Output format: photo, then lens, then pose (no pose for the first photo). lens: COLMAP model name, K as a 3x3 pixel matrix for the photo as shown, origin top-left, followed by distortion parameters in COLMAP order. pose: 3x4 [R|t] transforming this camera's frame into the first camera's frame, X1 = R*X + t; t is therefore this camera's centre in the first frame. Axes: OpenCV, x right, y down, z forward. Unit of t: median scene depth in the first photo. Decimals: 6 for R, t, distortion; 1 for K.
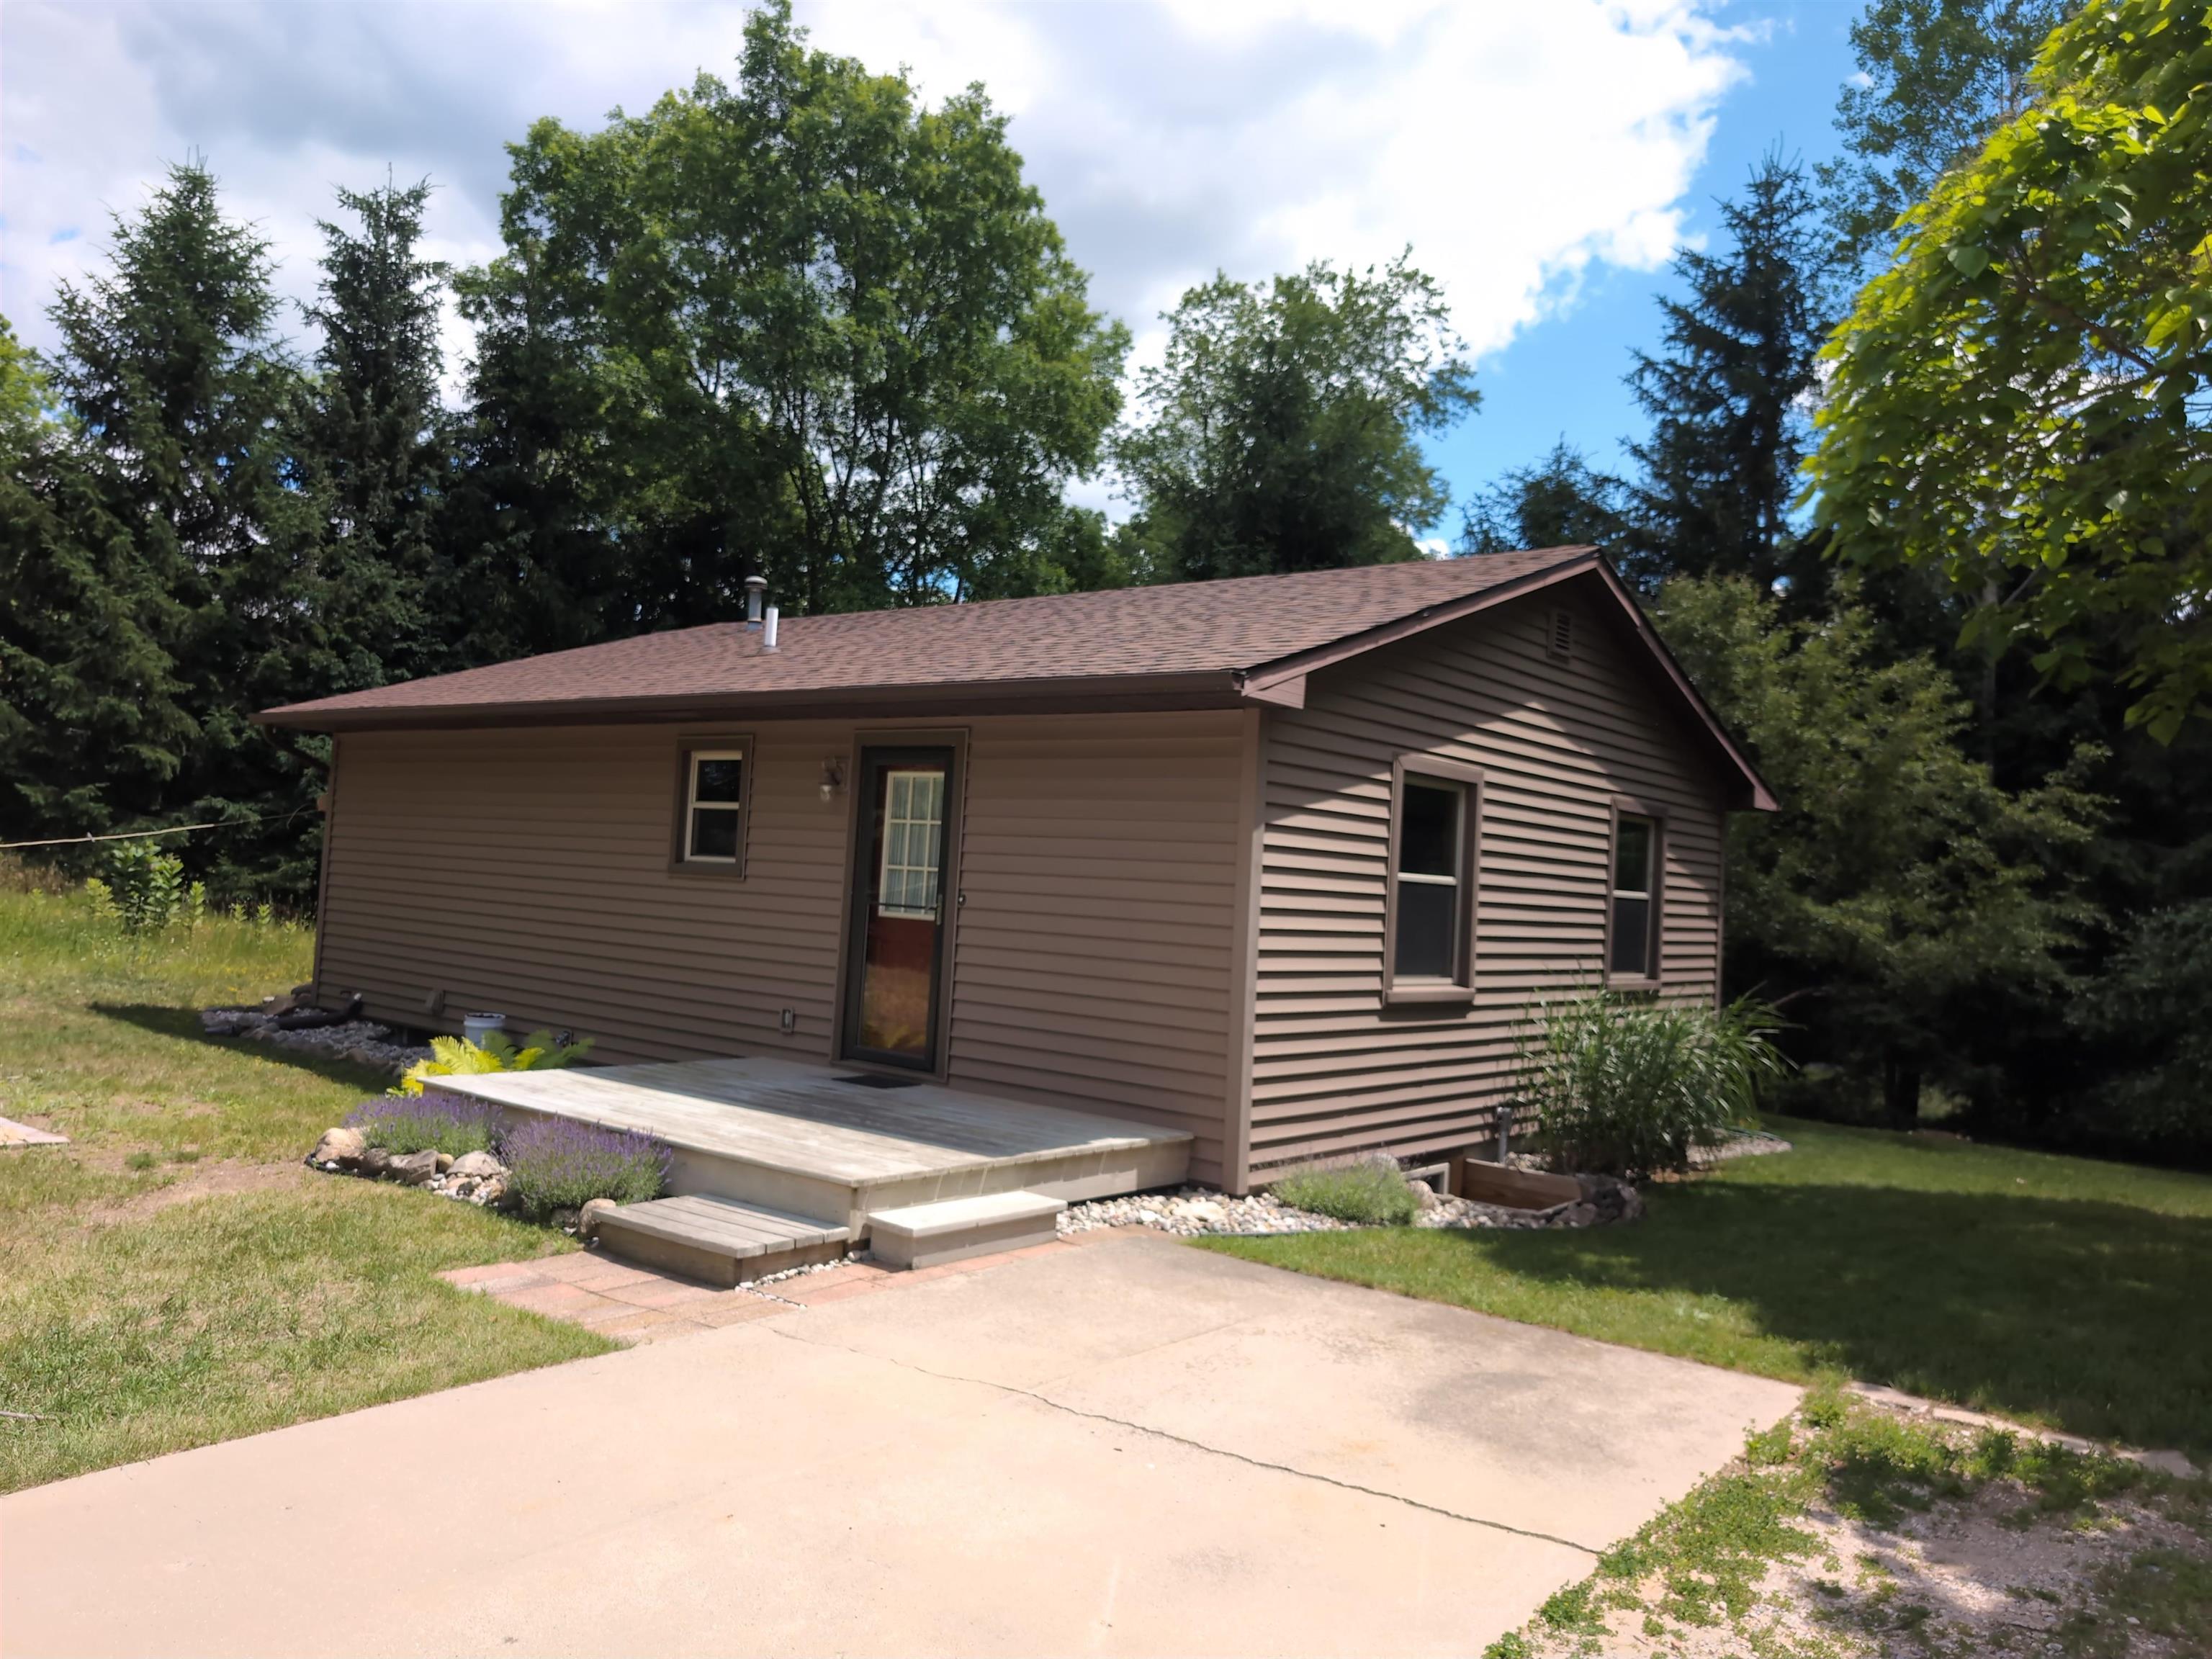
lens RADIAL K [[1627.1, 0, 1110.8], [0, 1627.1, 805.2], [0, 0, 1]] dist [0.011573, 0.000500]
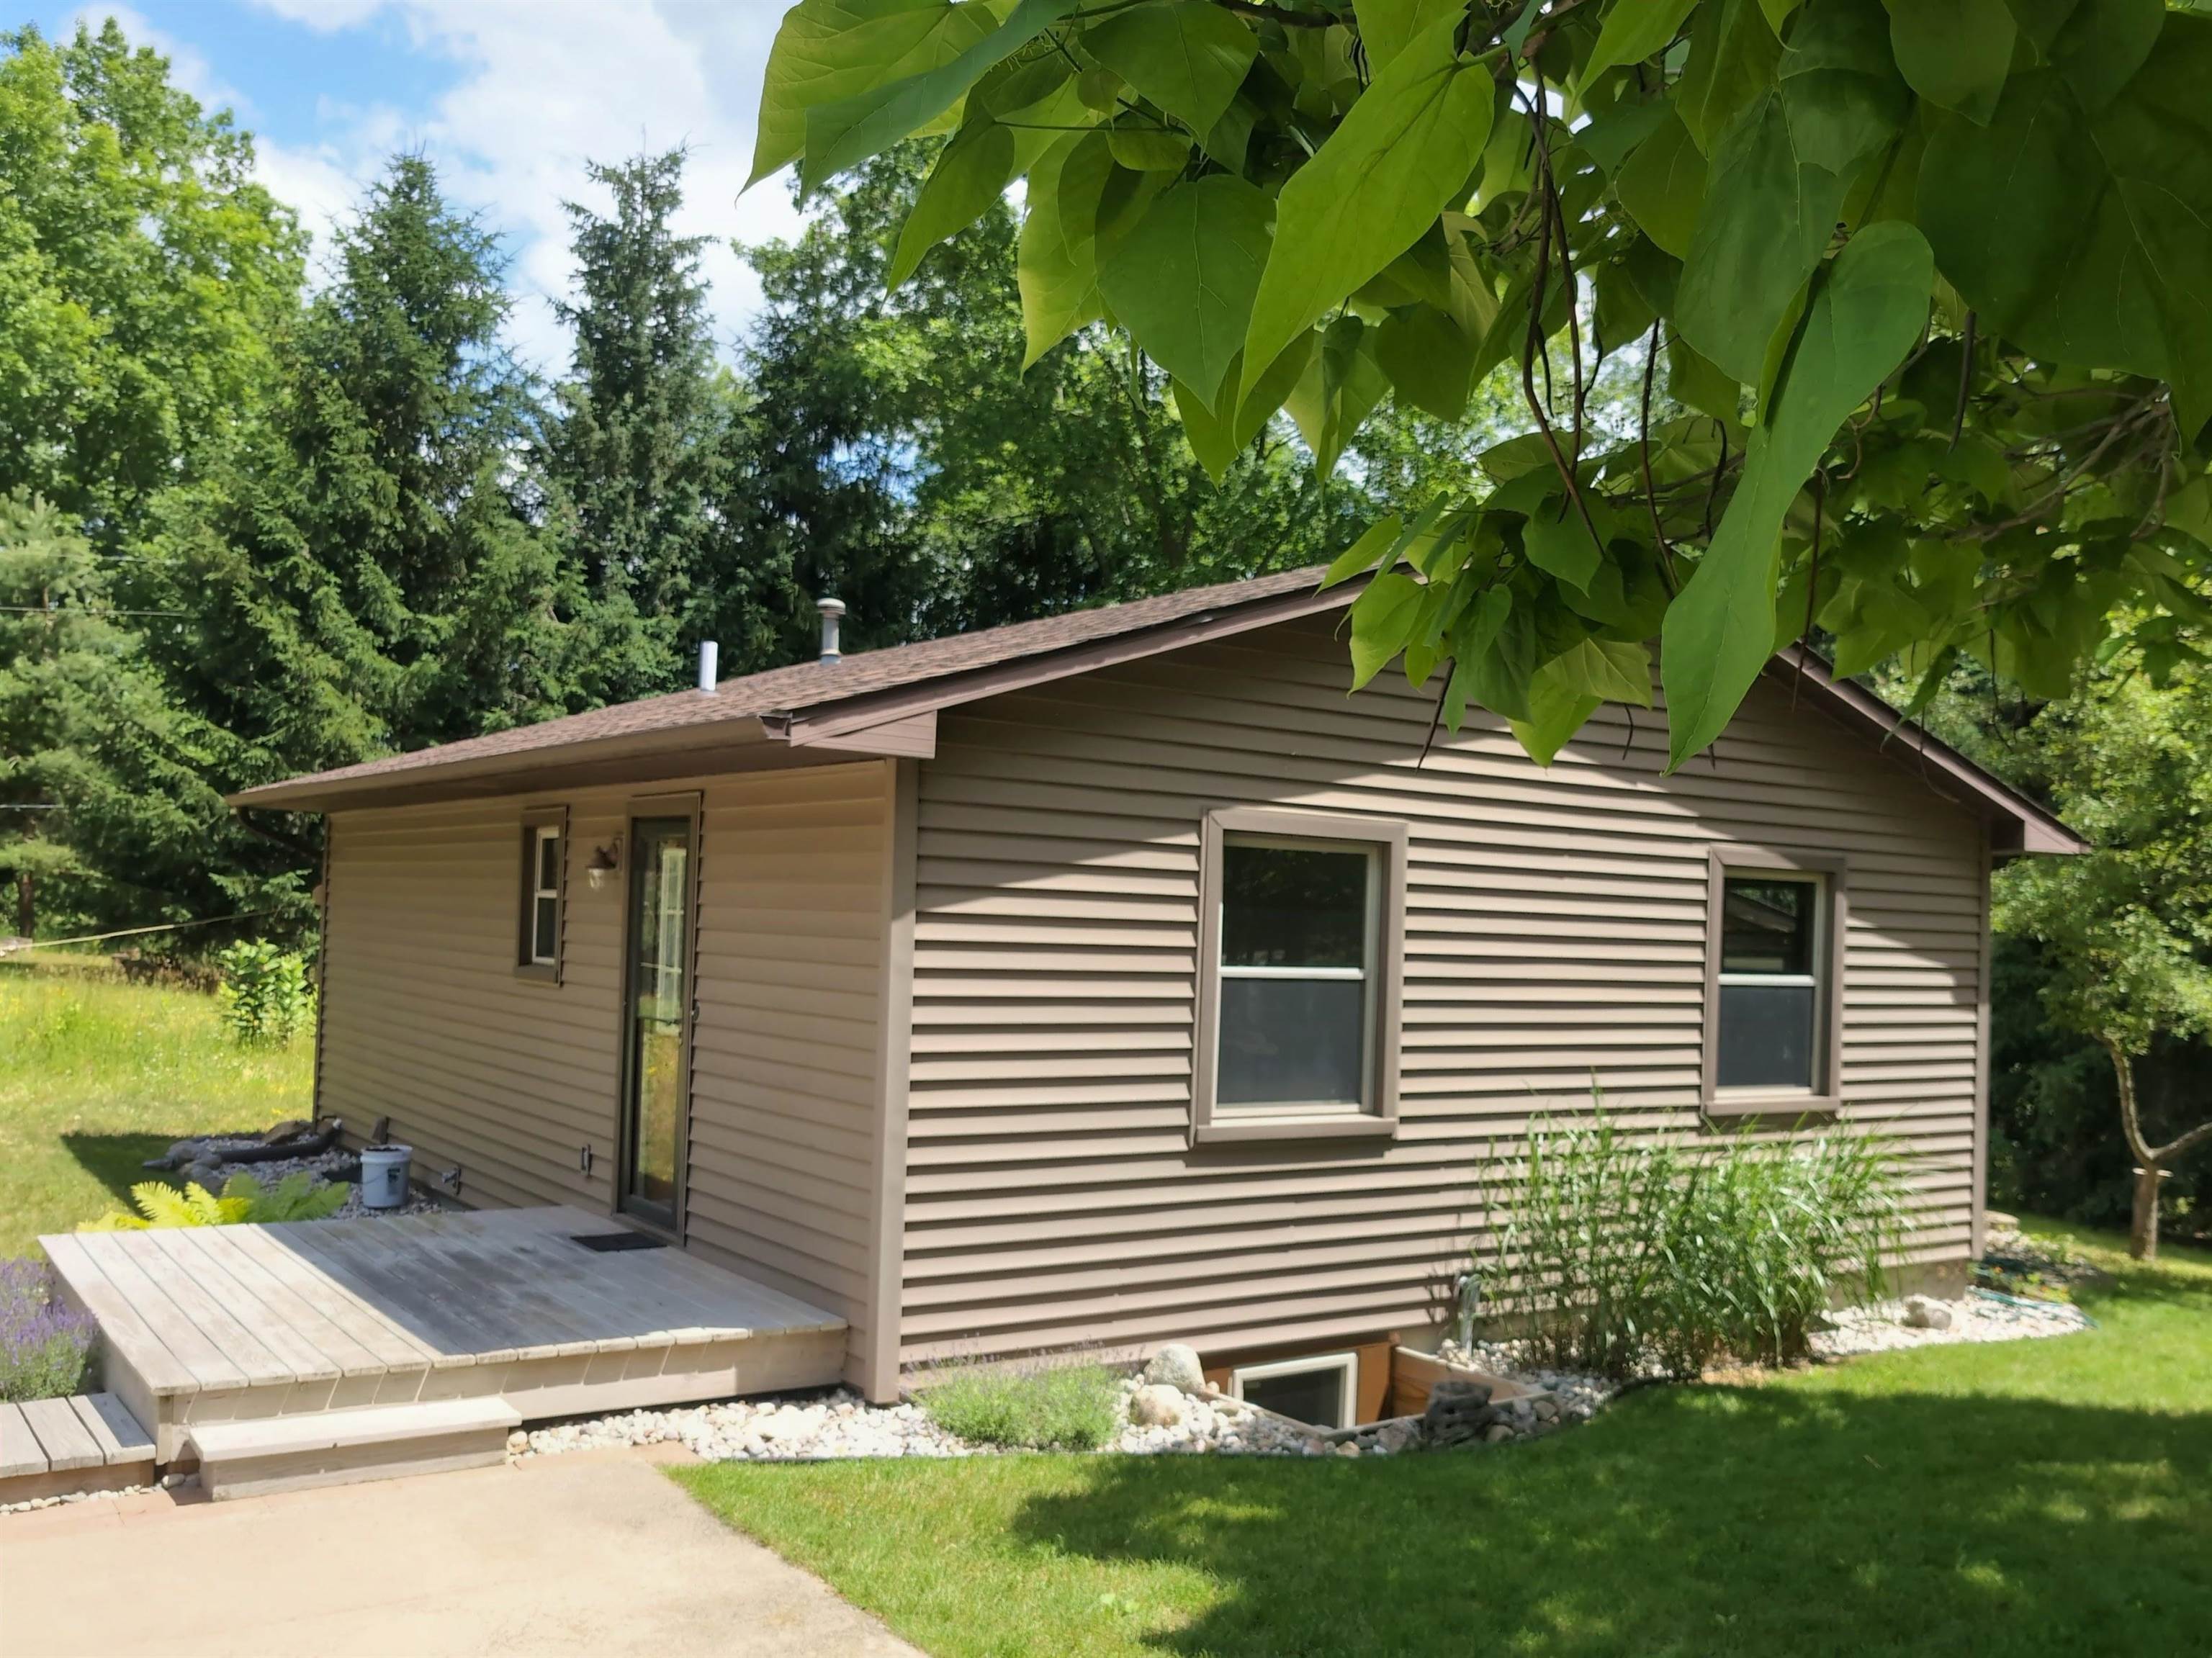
lens RADIAL K [[2009.4, 0, 1418.2], [0, 2009.4, 910.1], [0, 0, 1]] dist [0.078927, -0.139760]
pose [[0.978597, -0.024592, -0.204311, 0.380747], [0.030648, 0.999178, 0.026532, -0.005395], [0.203491, -0.032226, 0.978546, 0.098126]]
